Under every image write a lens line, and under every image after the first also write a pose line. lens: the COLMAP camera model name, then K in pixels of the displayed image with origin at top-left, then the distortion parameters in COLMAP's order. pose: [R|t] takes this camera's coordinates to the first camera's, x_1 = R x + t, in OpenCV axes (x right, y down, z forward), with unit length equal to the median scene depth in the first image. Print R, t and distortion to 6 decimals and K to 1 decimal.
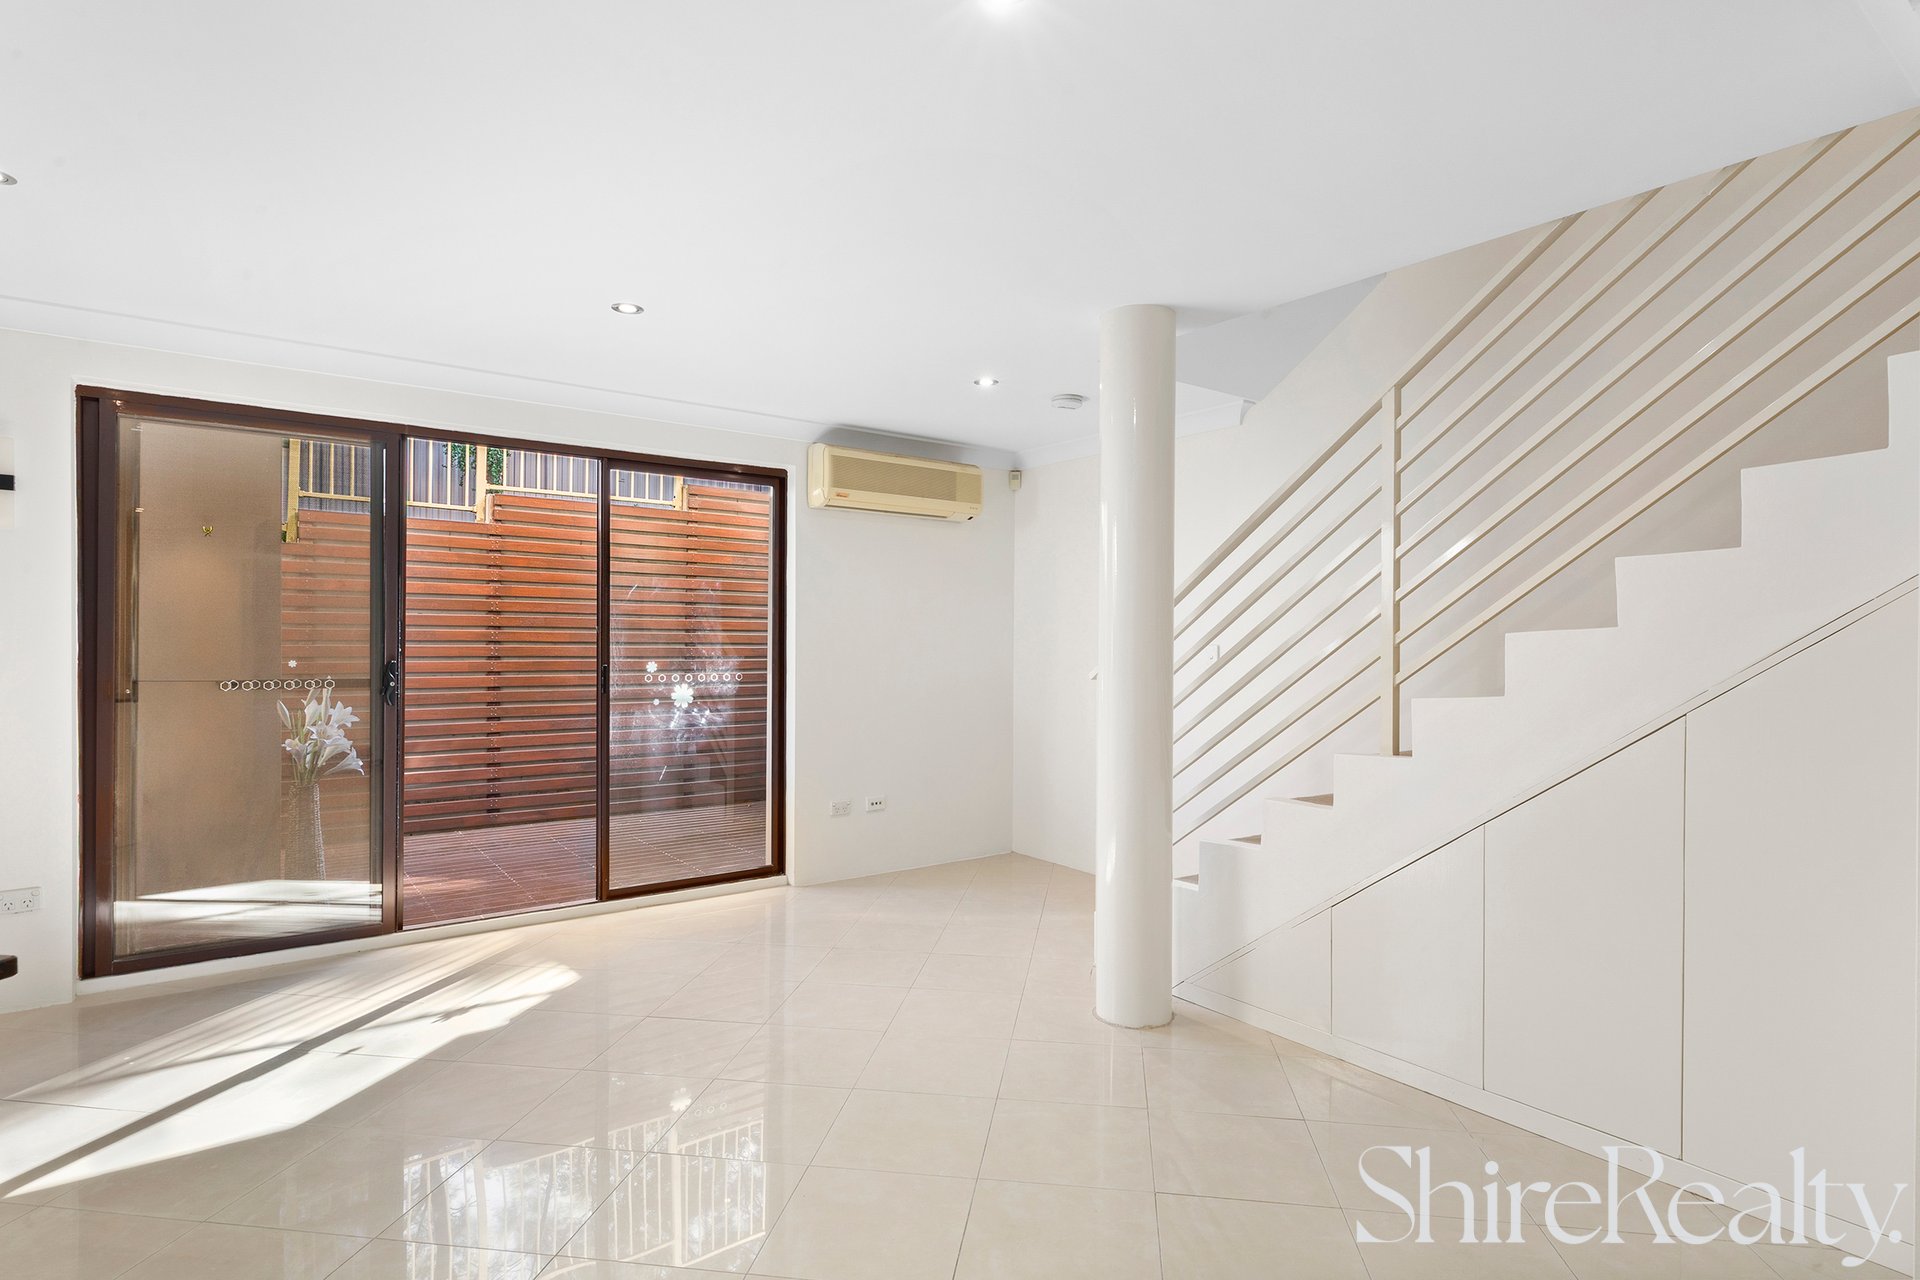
lens RADIAL K [[973.4, 0, 959.7], [0, 973.4, 648.4], [0, 0, 1]] dist [0.002759, -0.000583]
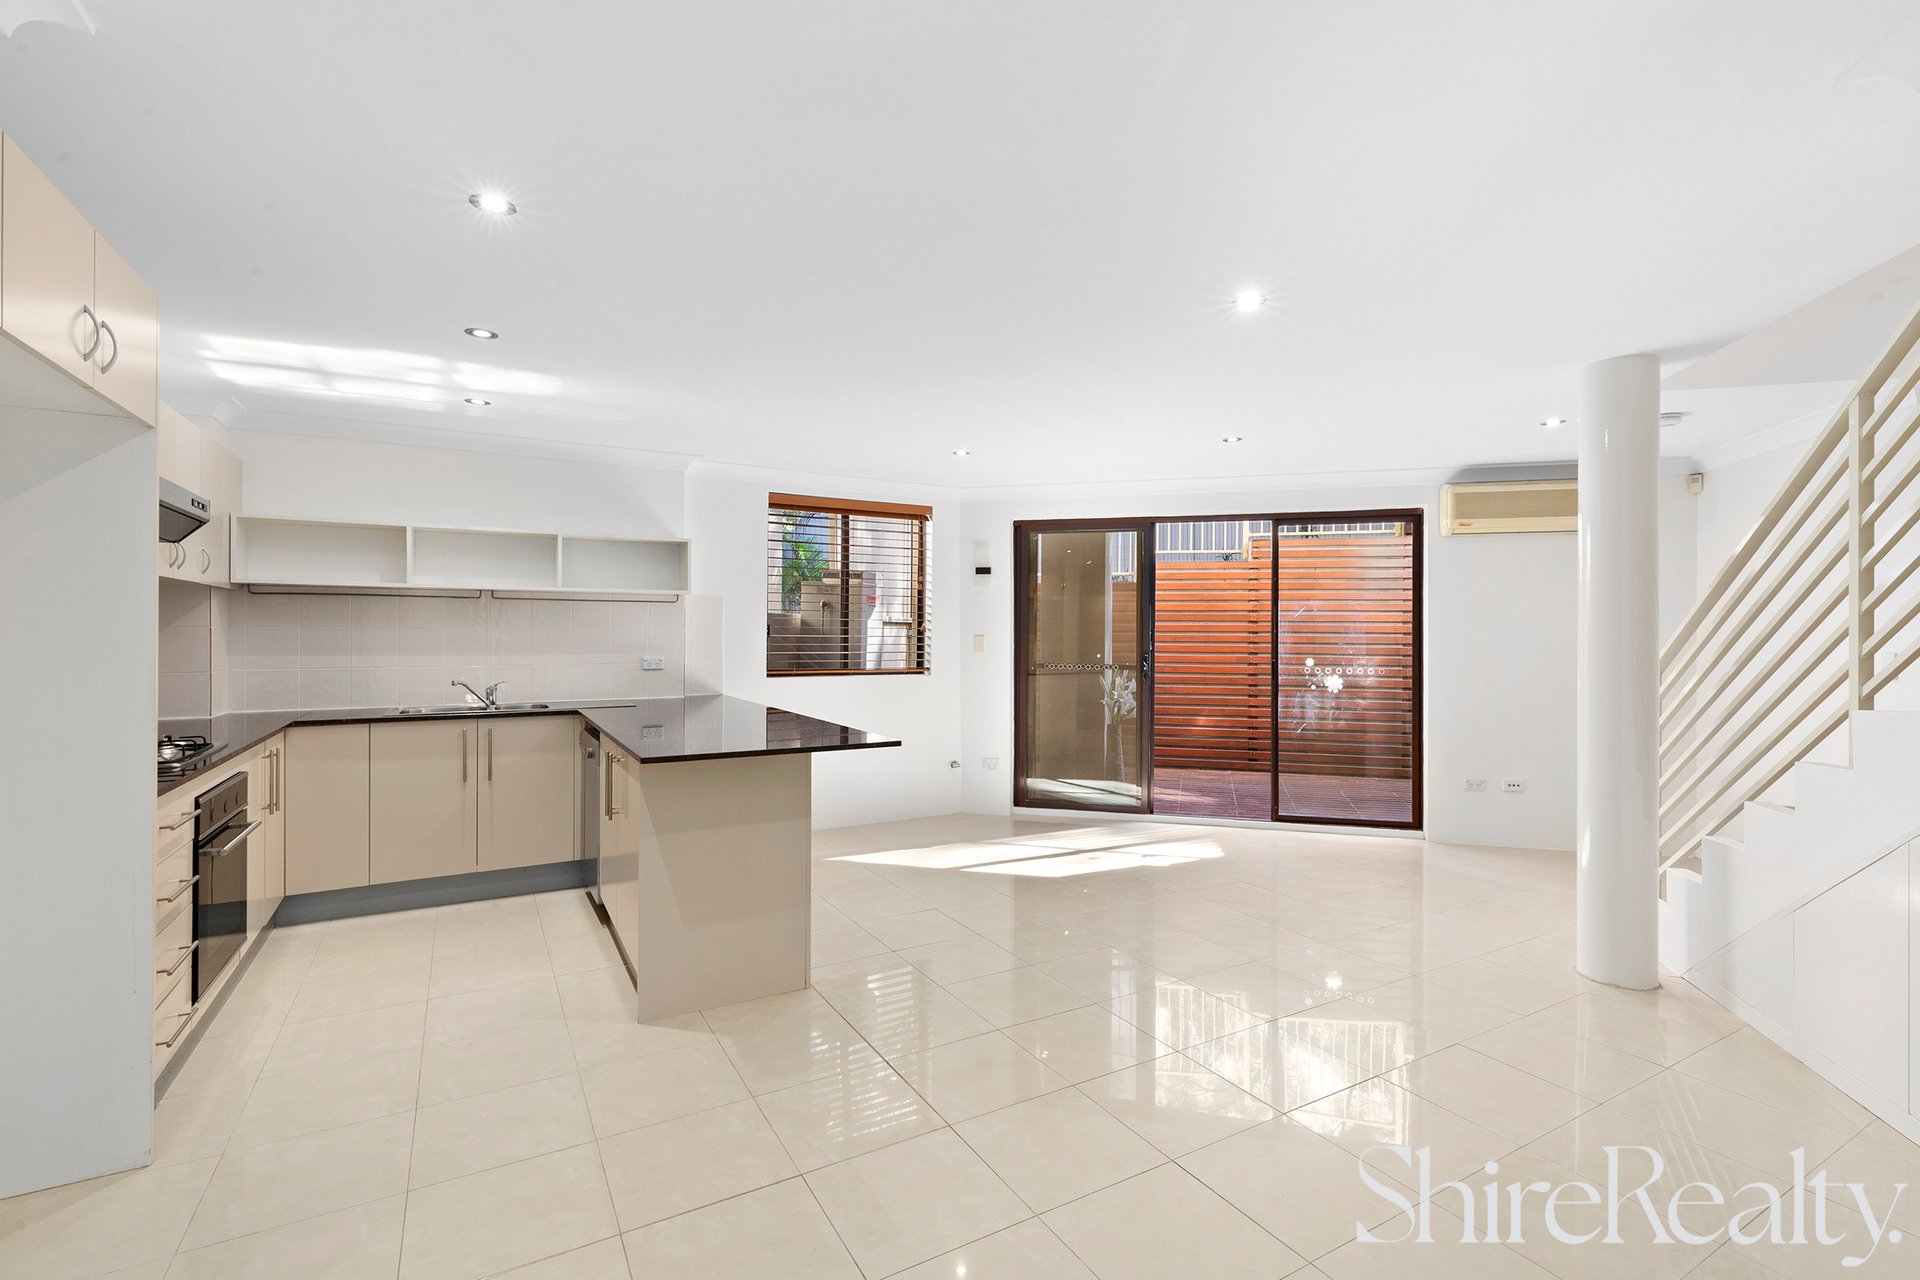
lens RADIAL K [[859.1, 0, 960.0], [0, 859.1, 640.0], [0, 0, 1]] dist [0.000099, -0.000040]
pose [[0.612708, 0.003119, -0.790303, 0.348643], [-0.006057, 0.999981, -0.000749, -0.009011], [0.790286, 0.005246, 0.612716, -0.157115]]
